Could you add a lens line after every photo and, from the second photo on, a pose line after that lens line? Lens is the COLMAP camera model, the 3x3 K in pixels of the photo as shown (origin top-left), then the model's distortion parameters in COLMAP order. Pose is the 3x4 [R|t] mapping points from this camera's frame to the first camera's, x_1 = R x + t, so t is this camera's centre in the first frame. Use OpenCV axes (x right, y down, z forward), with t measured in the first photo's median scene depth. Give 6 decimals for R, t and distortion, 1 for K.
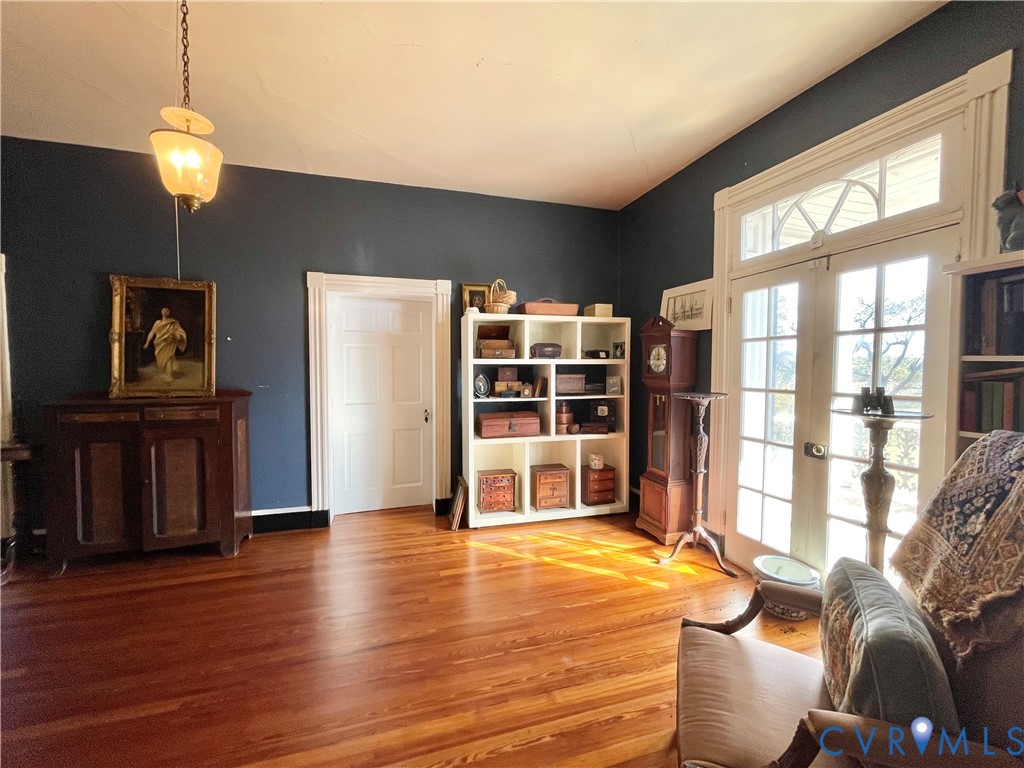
lens RADIAL K [[409.4, 0, 511.4], [0, 409.4, 382.7], [0, 0, 1]] dist [-0.002157, -0.000987]
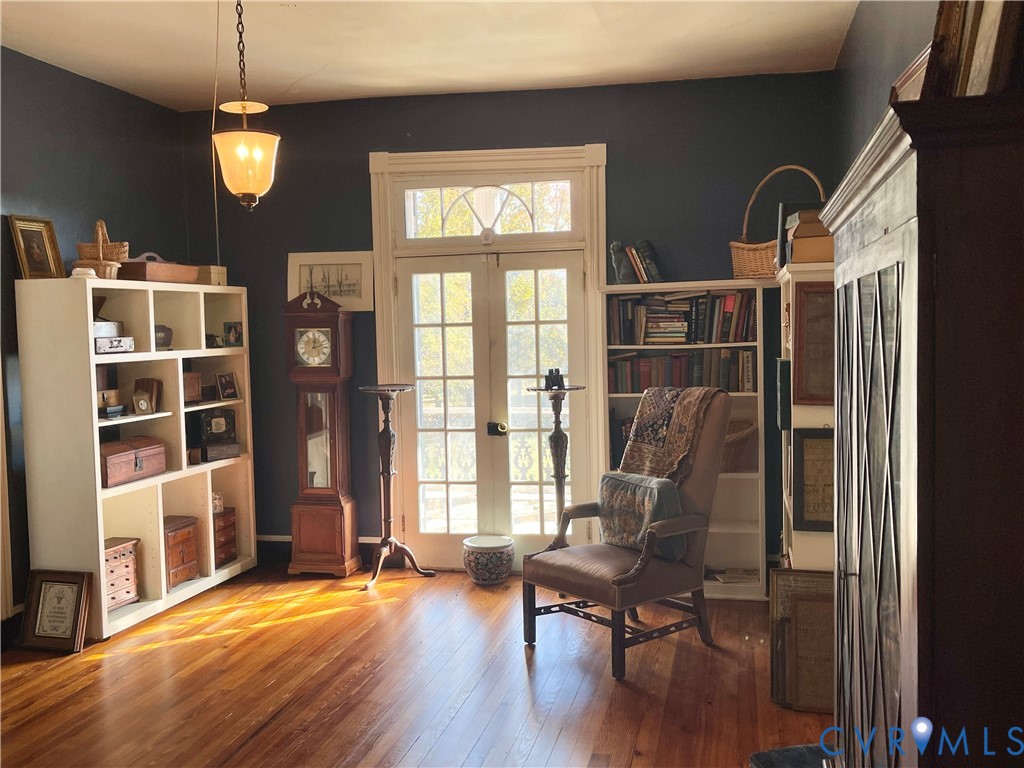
lens RADIAL K [[967.4, 0, 512.6], [0, 967.4, 389.4], [0, 0, 1]] dist [0.007857, 0.000000]
pose [[0.496714, -0.068835, 0.865180, -1.238268], [0.055357, 0.997333, 0.047568, -0.051791], [-0.866147, 0.024266, 0.499200, -0.284586]]
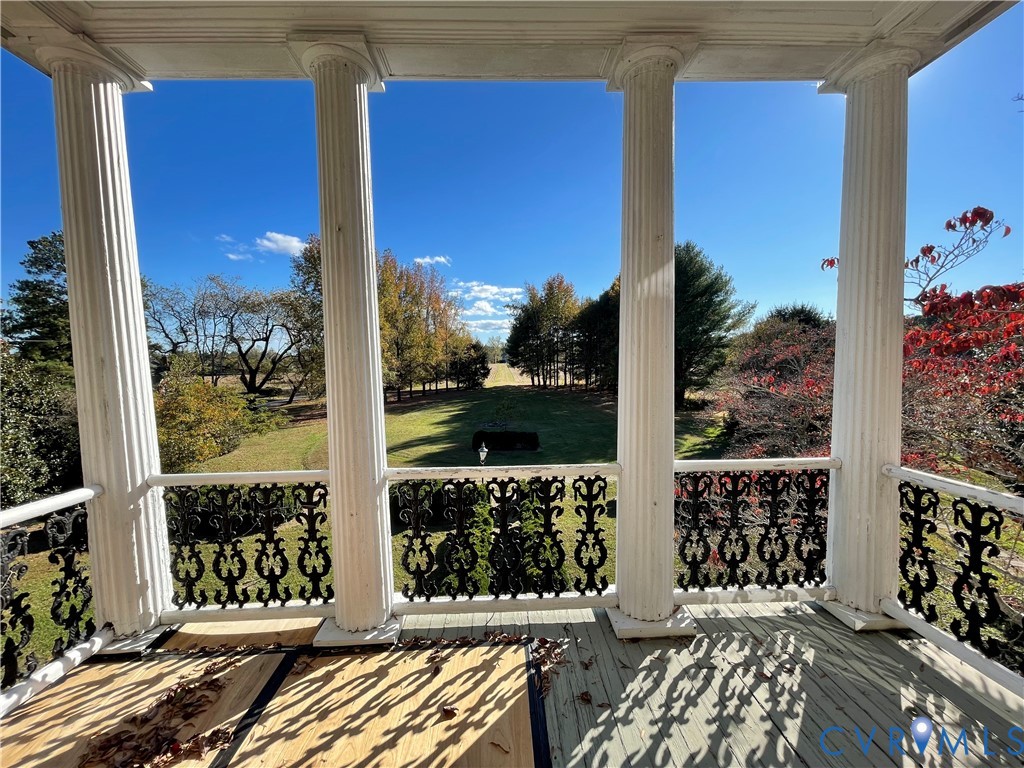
lens RADIAL K [[409.4, 0, 512.3], [0, 409.4, 386.1], [0, 0, 1]] dist [-0.002157, -0.000987]
pose [[0.262247, -0.076197, 0.961988, 0.345850], [0.058282, 0.996309, 0.063027, -0.002306], [-0.963239, 0.039538, 0.265720, 0.380052]]
